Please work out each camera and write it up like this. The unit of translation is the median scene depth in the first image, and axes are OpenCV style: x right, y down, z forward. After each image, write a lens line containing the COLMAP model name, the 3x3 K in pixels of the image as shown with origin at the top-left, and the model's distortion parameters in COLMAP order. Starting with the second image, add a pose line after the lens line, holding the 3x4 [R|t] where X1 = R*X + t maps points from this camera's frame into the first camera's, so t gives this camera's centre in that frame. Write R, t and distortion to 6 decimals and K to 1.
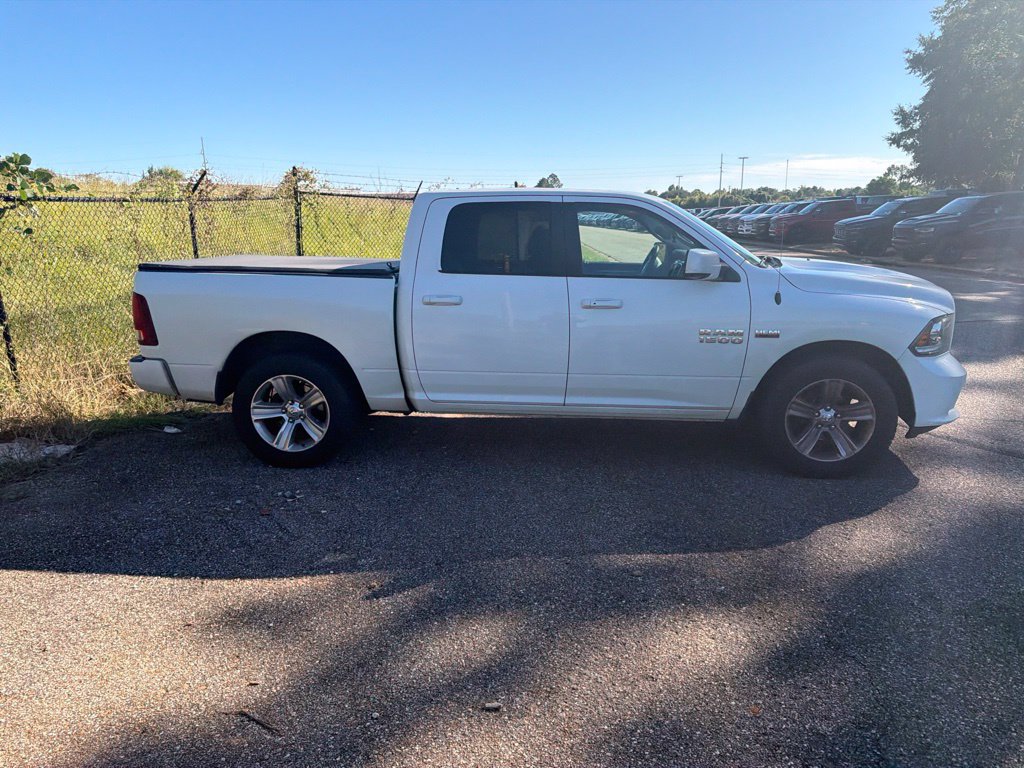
lens RADIAL K [[711.1, 0, 507.8], [0, 711.1, 381.1], [0, 0, 1]] dist [0.057700, -0.075351]
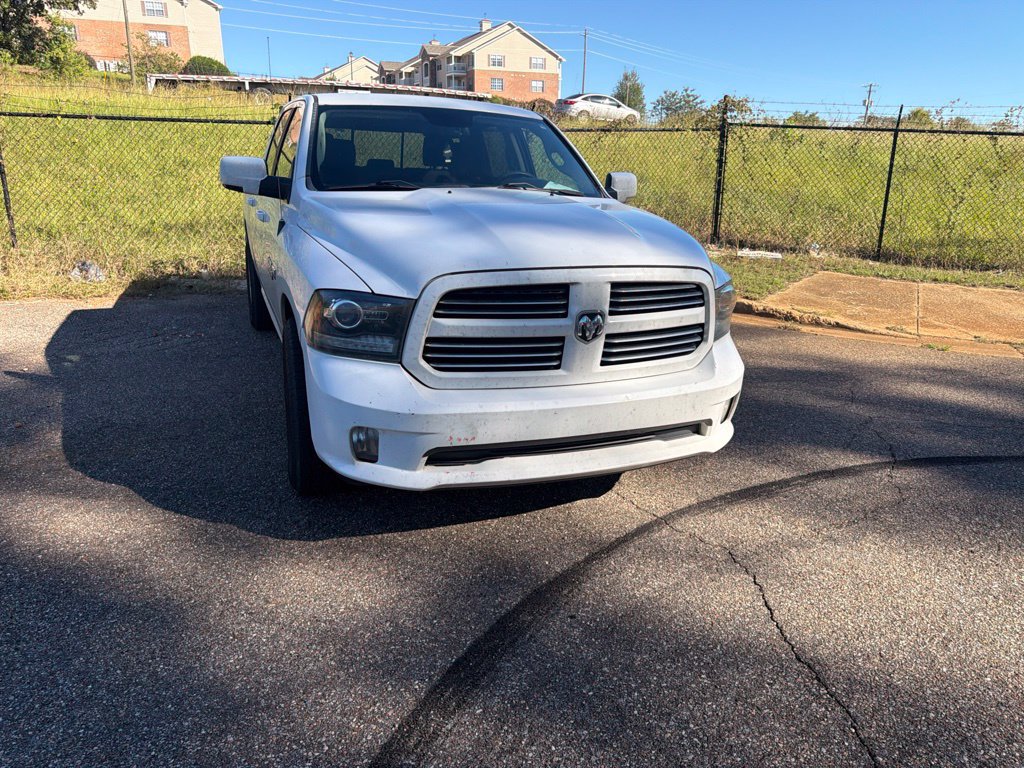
lens RADIAL K [[721.1, 0, 513.9], [0, 721.1, 386.1], [0, 0, 1]] dist [0.027573, -0.034924]
pose [[0.455172, 0.284779, -0.843635, 1.092184], [-0.227287, 0.953247, 0.199150, -0.151745], [0.860906, 0.101100, 0.498618, 0.778913]]
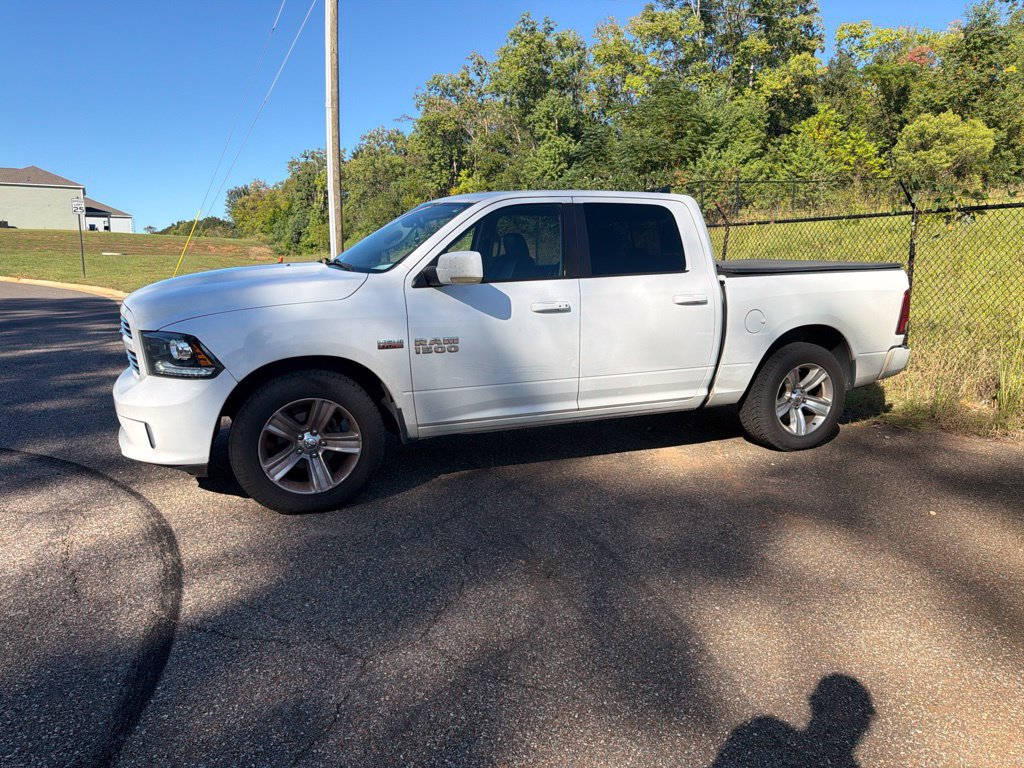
lens RADIAL K [[730.9, 0, 516.2], [0, 730.9, 387.1], [0, 0, 1]] dist [0.032631, -0.039218]
pose [[-0.877810, 0.091032, -0.470280, 0.646259], [-0.102973, 0.922961, 0.370863, -0.433201], [0.467810, 0.373973, -0.800811, 2.096549]]
